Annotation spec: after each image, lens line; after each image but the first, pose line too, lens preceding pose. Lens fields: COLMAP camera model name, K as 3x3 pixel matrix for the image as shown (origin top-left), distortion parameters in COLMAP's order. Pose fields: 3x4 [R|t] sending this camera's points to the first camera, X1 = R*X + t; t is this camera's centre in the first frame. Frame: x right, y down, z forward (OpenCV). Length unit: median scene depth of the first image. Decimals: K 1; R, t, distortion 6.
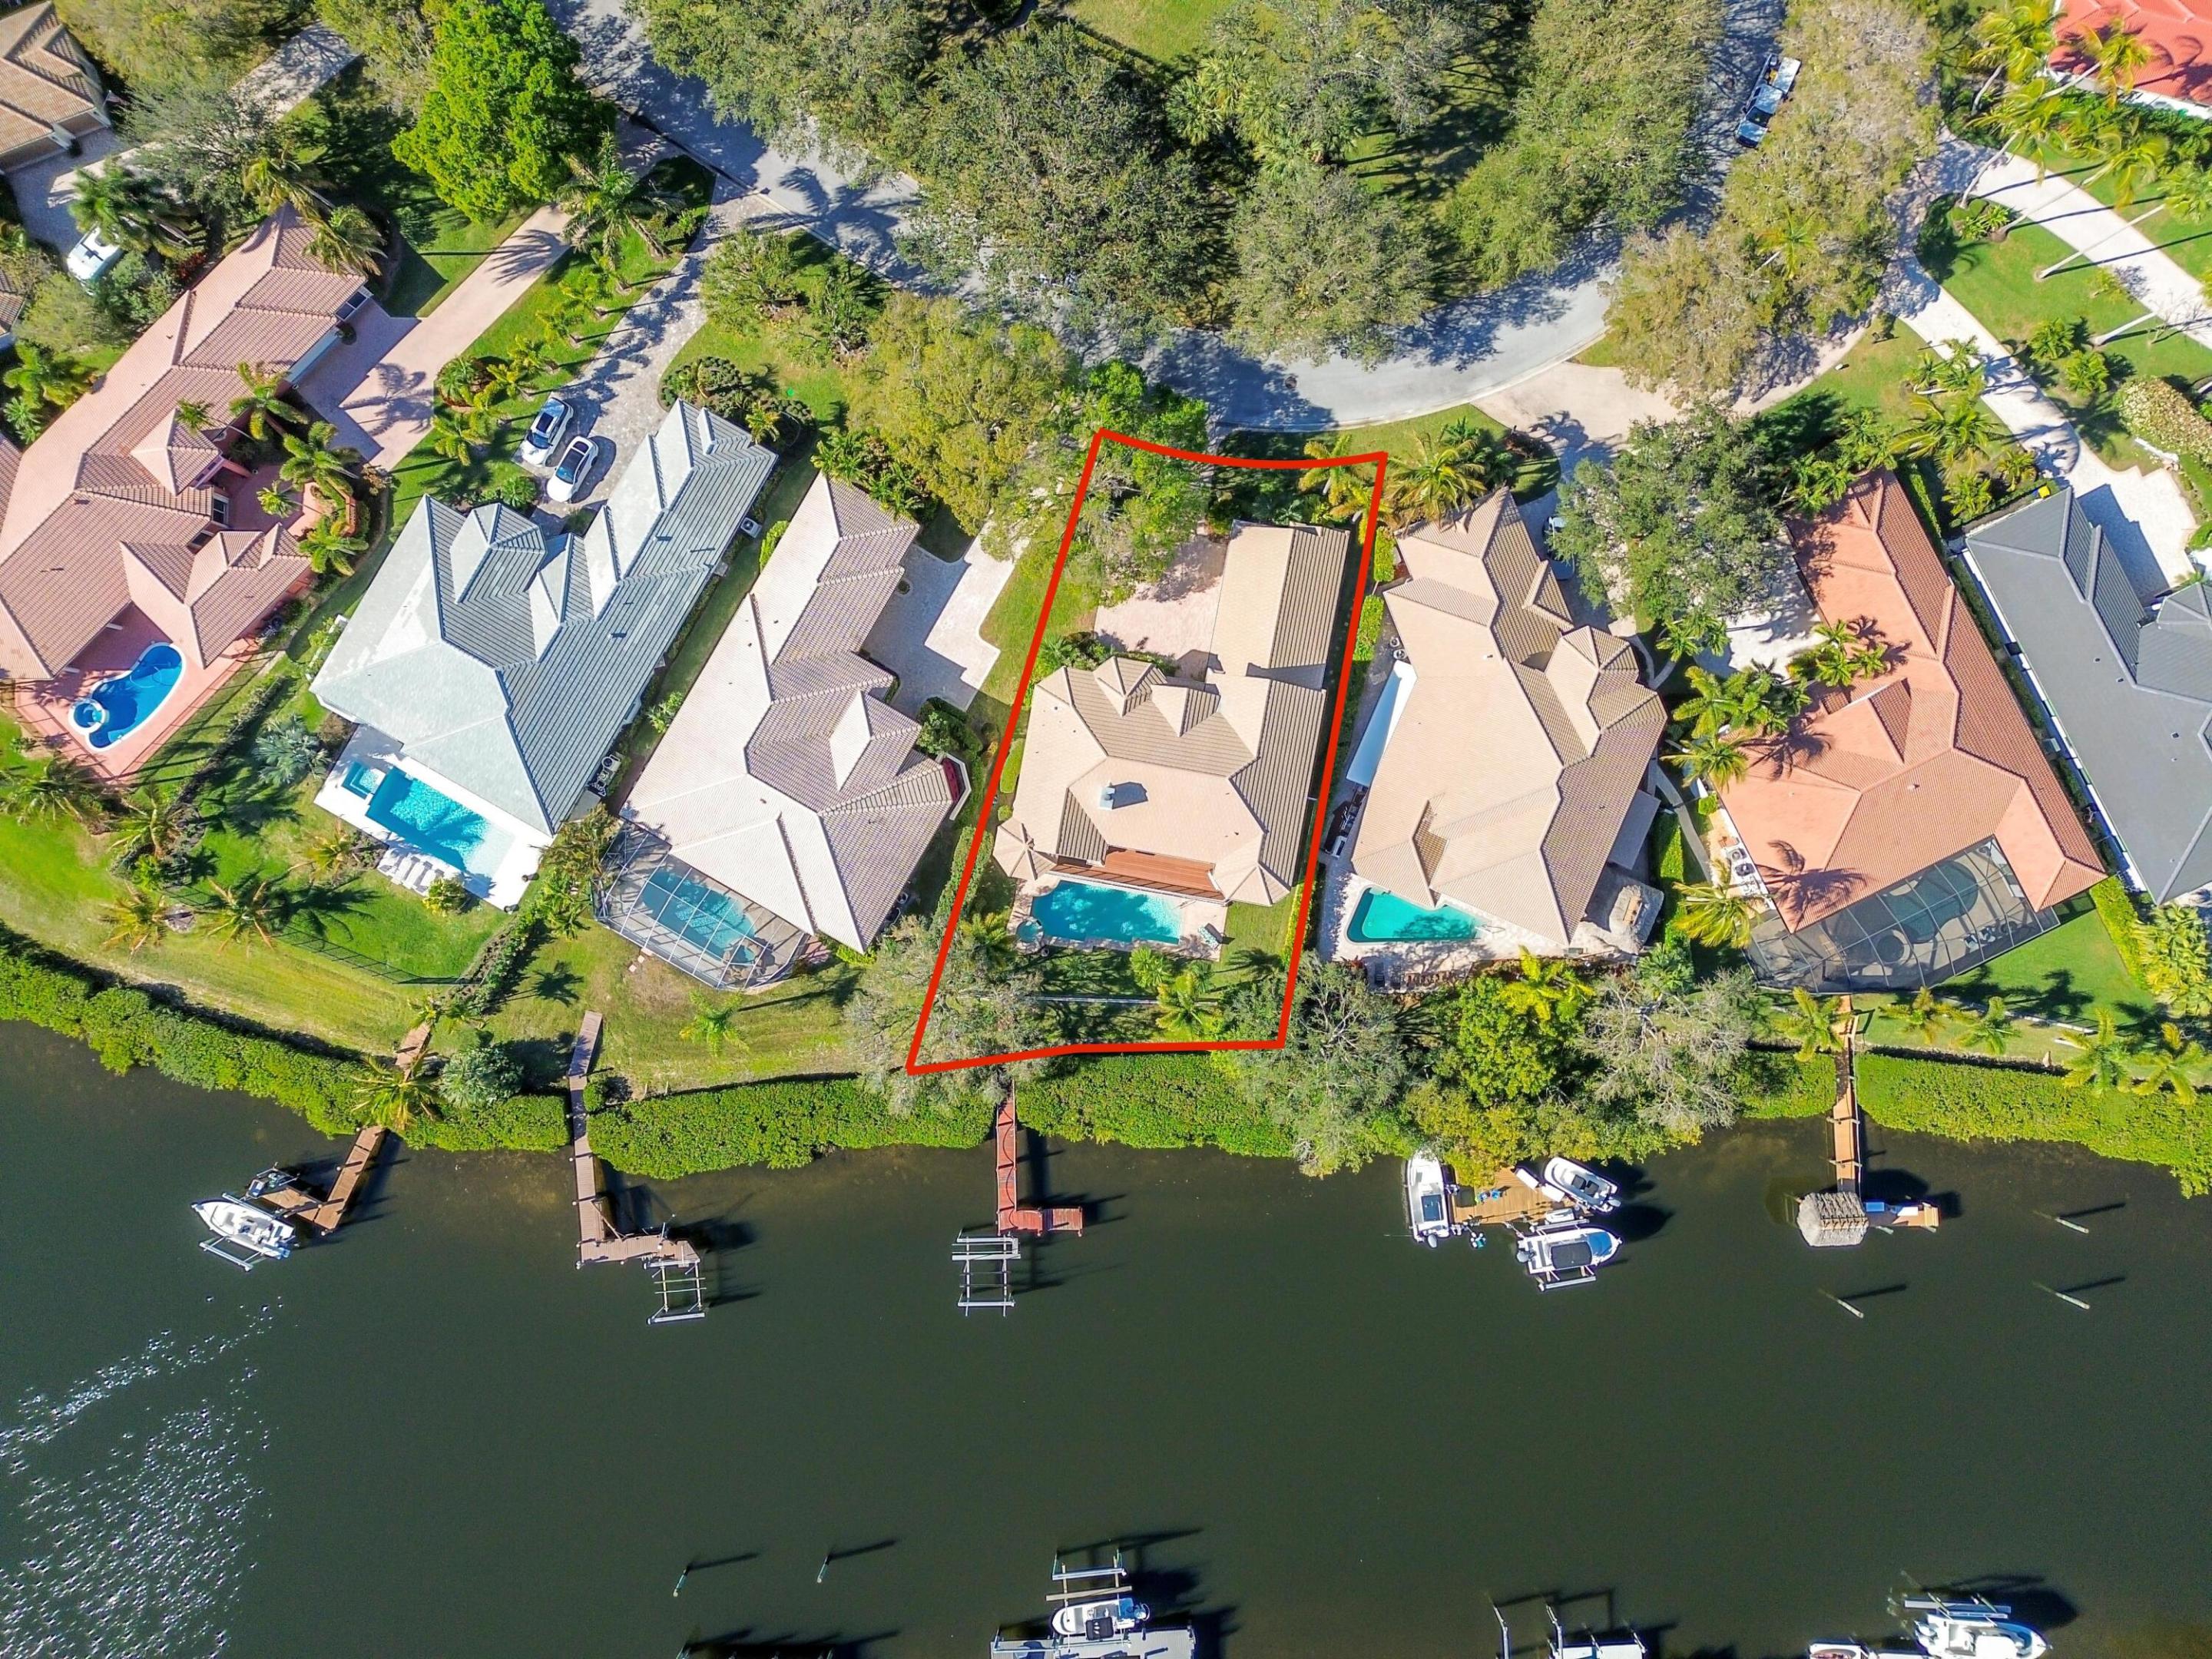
lens RADIAL K [[1561.2, 0, 1106.0], [0, 1561.2, 829.5], [0, 0, 1]] dist [0.098311, -0.000172]
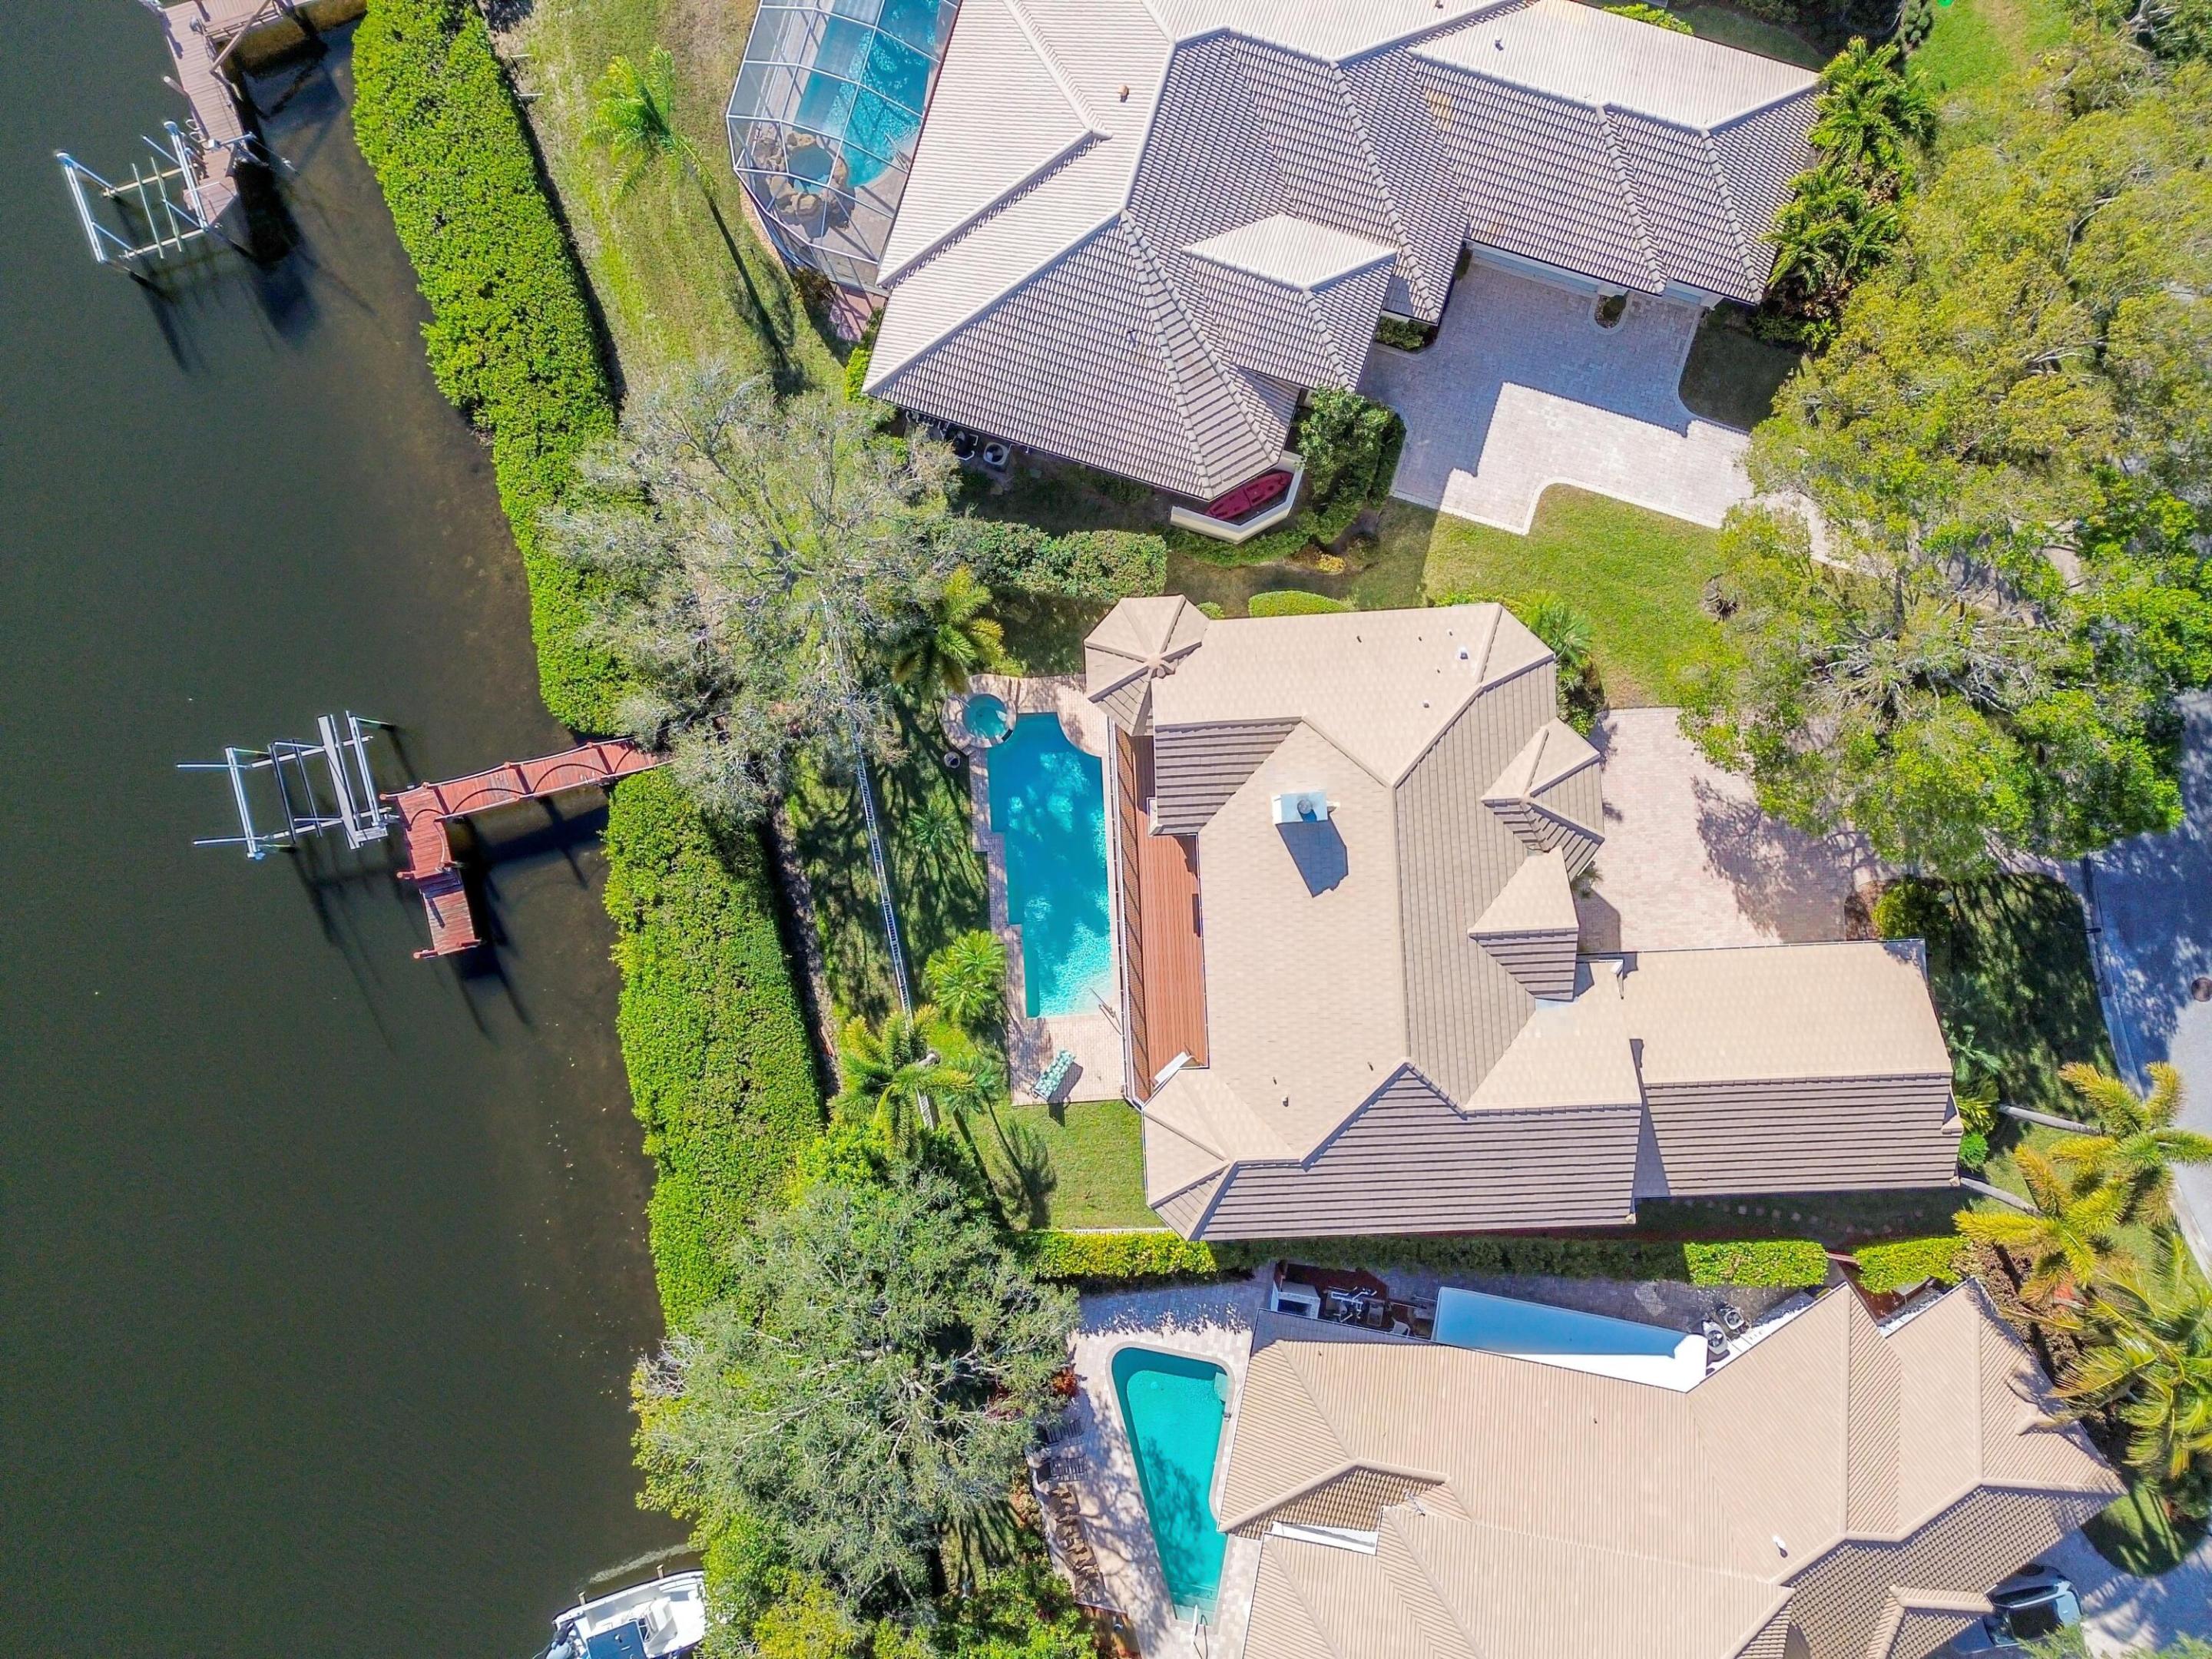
lens RADIAL K [[1561.2, 0, 1106.0], [0, 1561.2, 829.5], [0, 0, 1]] dist [0.098311, -0.000172]
pose [[0.223249, 0.974653, -0.014526, 0.000762], [-0.974099, 0.223622, 0.033546, 0.019435], [0.035944, 0.006661, 0.999332, 0.503990]]
